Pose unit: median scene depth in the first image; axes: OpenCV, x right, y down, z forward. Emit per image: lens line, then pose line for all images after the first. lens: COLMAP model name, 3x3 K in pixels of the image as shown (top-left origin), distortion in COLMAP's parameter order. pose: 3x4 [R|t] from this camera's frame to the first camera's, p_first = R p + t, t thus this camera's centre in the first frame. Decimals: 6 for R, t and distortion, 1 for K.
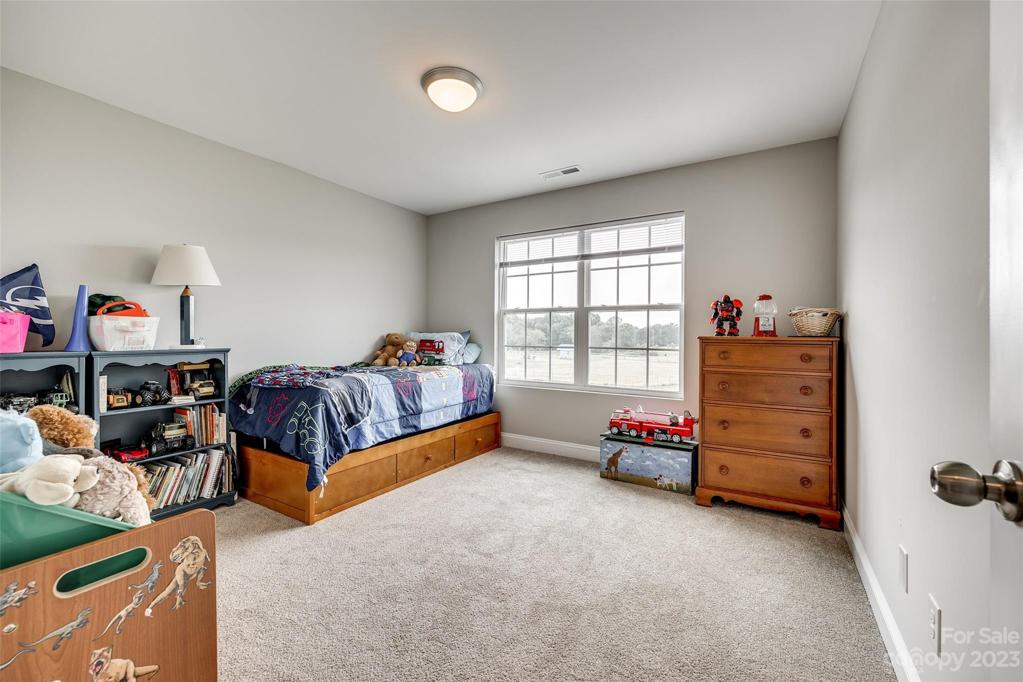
lens RADIAL K [[419.8, 0, 507.2], [0, 419.8, 336.6], [0, 0, 1]] dist [-0.000743, -0.000248]
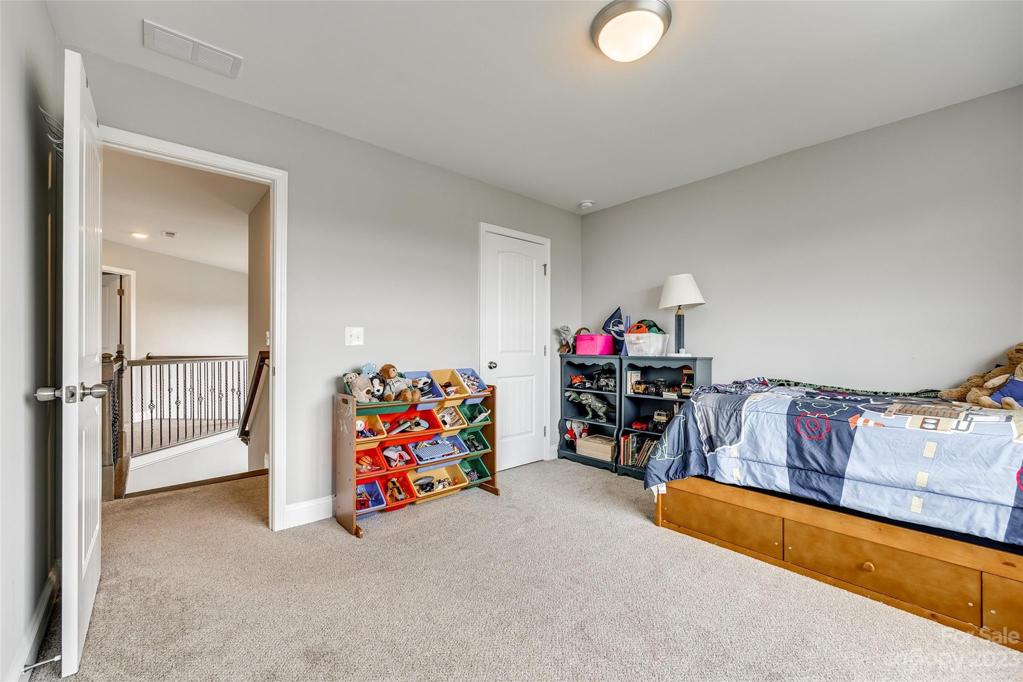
lens RADIAL K [[419.8, 0, 520.1], [0, 419.8, 344.6], [0, 0, 1]] dist [-0.000743, -0.000248]
pose [[-0.290482, -0.006018, -0.956862, 0.528955], [0.001817, 0.999975, -0.006840, 0.000755], [0.956879, -0.003726, -0.290464, 0.806536]]
